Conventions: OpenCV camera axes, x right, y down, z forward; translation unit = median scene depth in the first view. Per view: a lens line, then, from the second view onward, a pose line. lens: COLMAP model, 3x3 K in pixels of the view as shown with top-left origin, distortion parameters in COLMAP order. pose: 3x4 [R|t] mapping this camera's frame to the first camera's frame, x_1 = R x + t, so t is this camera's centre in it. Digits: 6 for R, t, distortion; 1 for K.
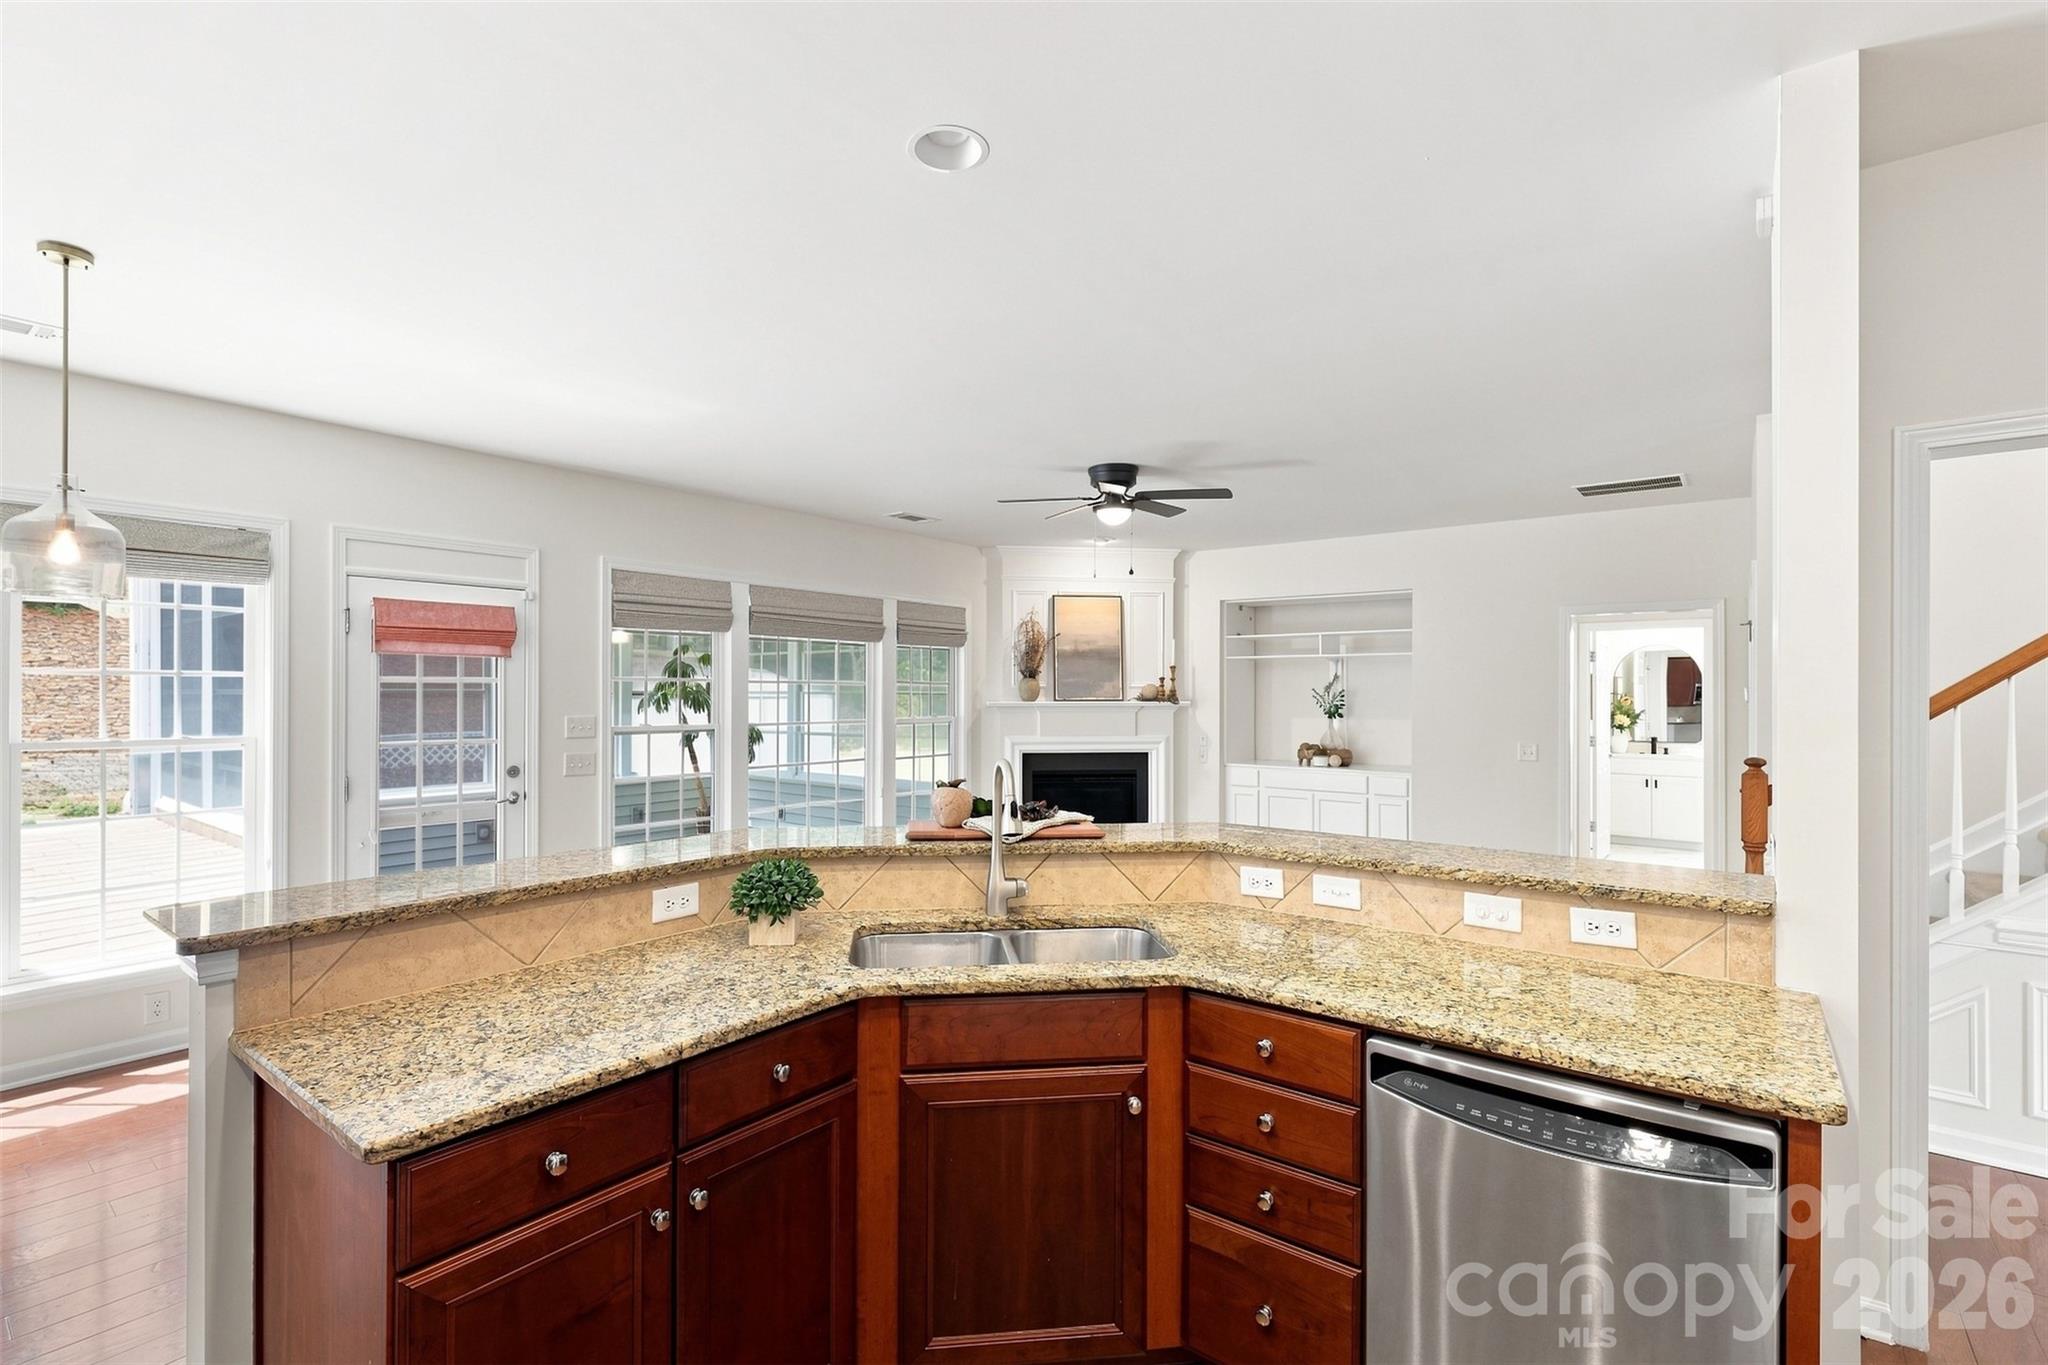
lens RADIAL K [[924.1, 0, 1024.0], [0, 924.1, 690.3], [0, 0, 1]] dist [0.002136, 0.000371]
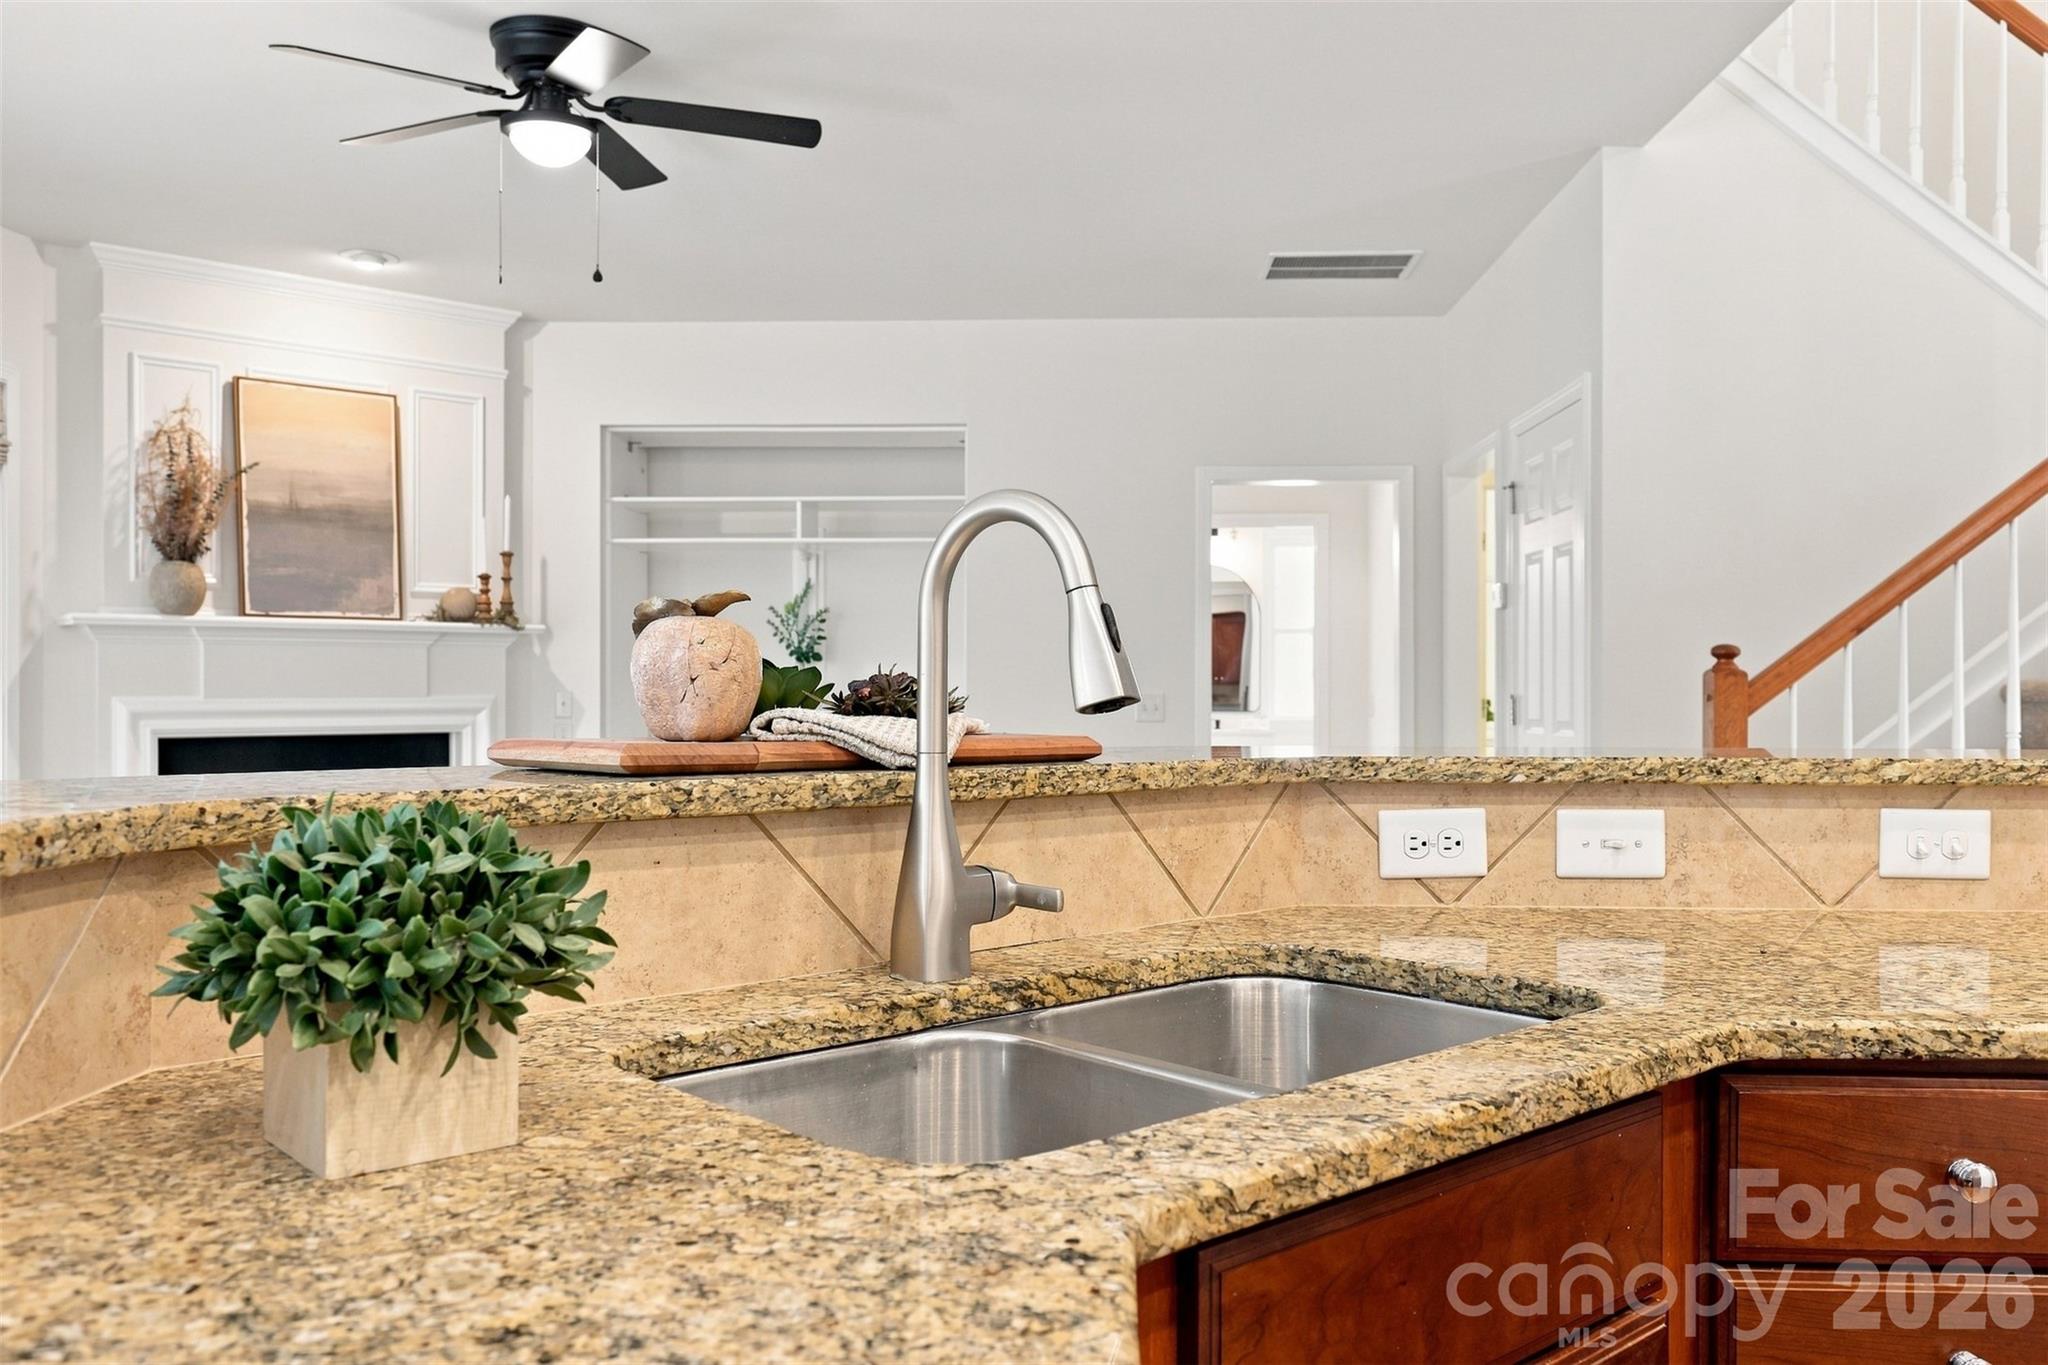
lens RADIAL K [[1614.7, 0, 1024.0], [0, 1614.7, 682.5], [0, 0, 1]] dist [0.002731, -0.002845]
pose [[0.818219, 0.000605, 0.574906, -0.313812], [-0.000570, 1.000000, -0.000241, 0.129719], [-0.574907, -0.000131, 0.818219, 0.483954]]
